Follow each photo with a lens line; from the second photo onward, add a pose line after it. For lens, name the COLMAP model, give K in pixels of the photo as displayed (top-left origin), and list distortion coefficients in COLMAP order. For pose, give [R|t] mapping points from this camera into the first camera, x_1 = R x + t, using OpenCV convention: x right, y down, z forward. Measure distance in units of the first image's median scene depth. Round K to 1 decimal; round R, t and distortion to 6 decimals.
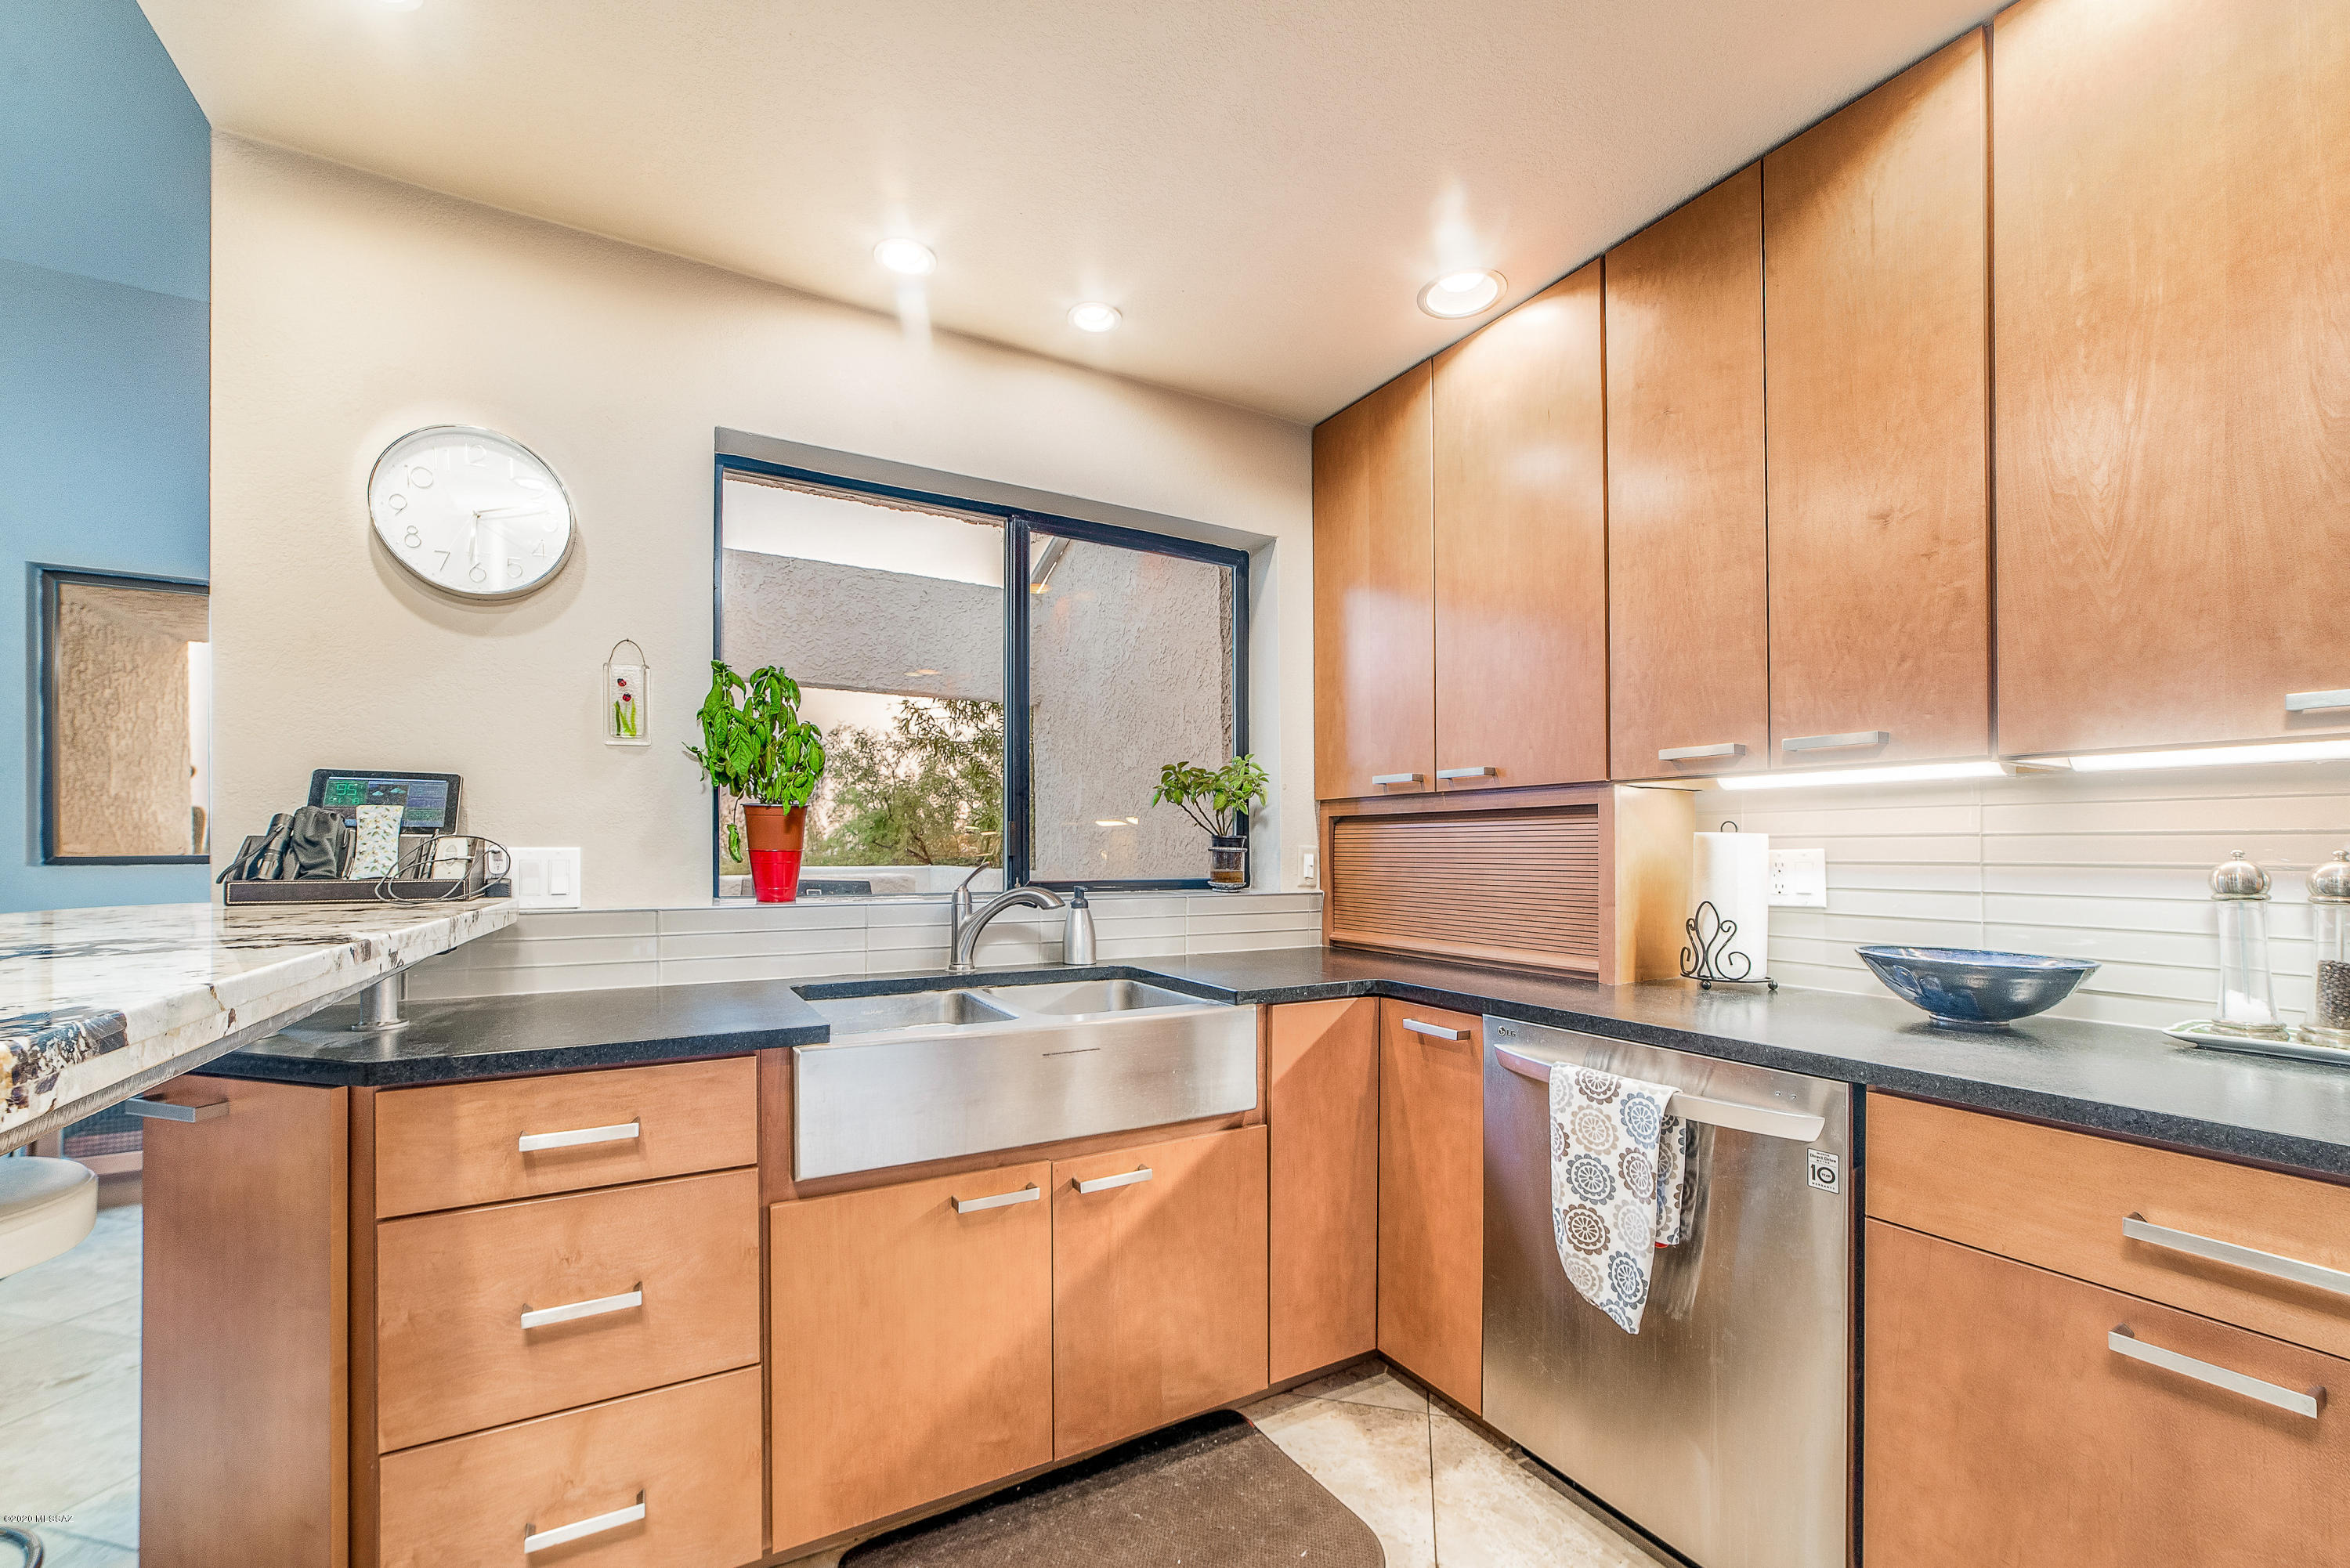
lens RADIAL K [[912.2, 0, 1130.4], [0, 912.2, 845.6], [0, 0, 1]] dist [0.000319, -0.000086]
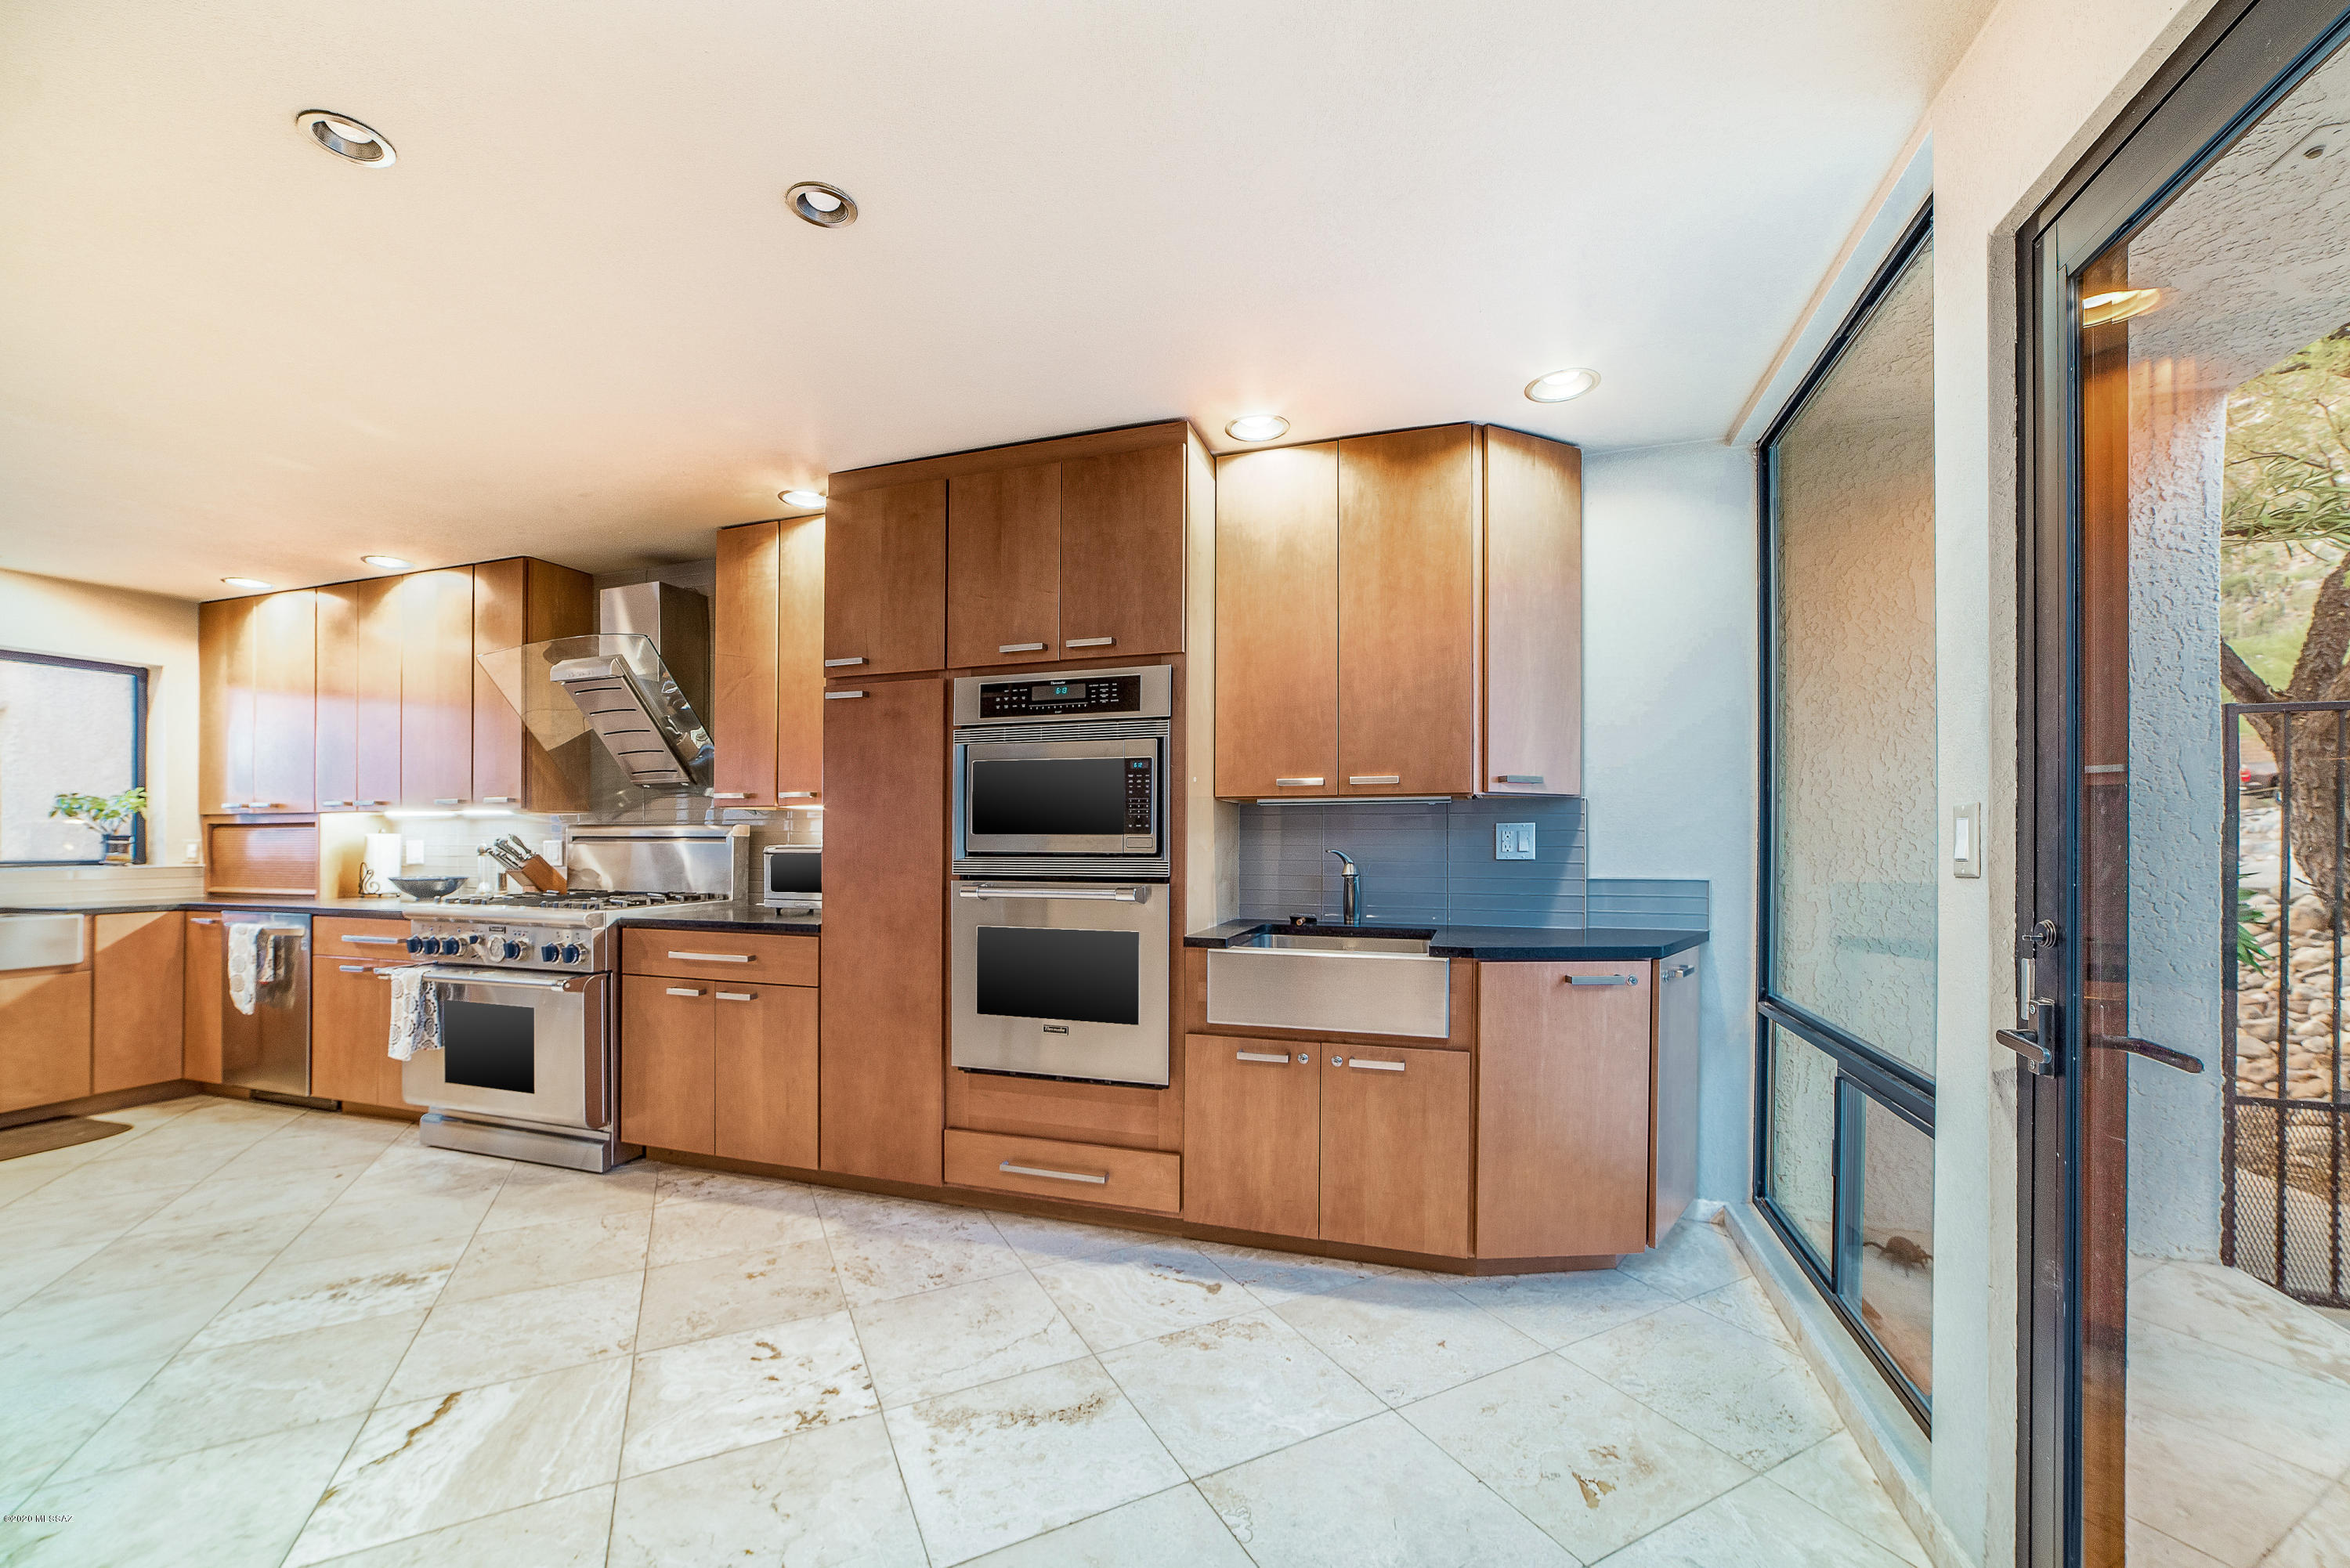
lens RADIAL K [[912.2, 0, 1164.0], [0, 912.2, 824.2], [0, 0, 1]] dist [0.000319, -0.000086]
pose [[0.733543, 0.006403, 0.679613, 0.507478], [0.001234, 0.999941, -0.010753, -0.012162], [-0.679642, 0.008727, 0.733492, -2.148918]]
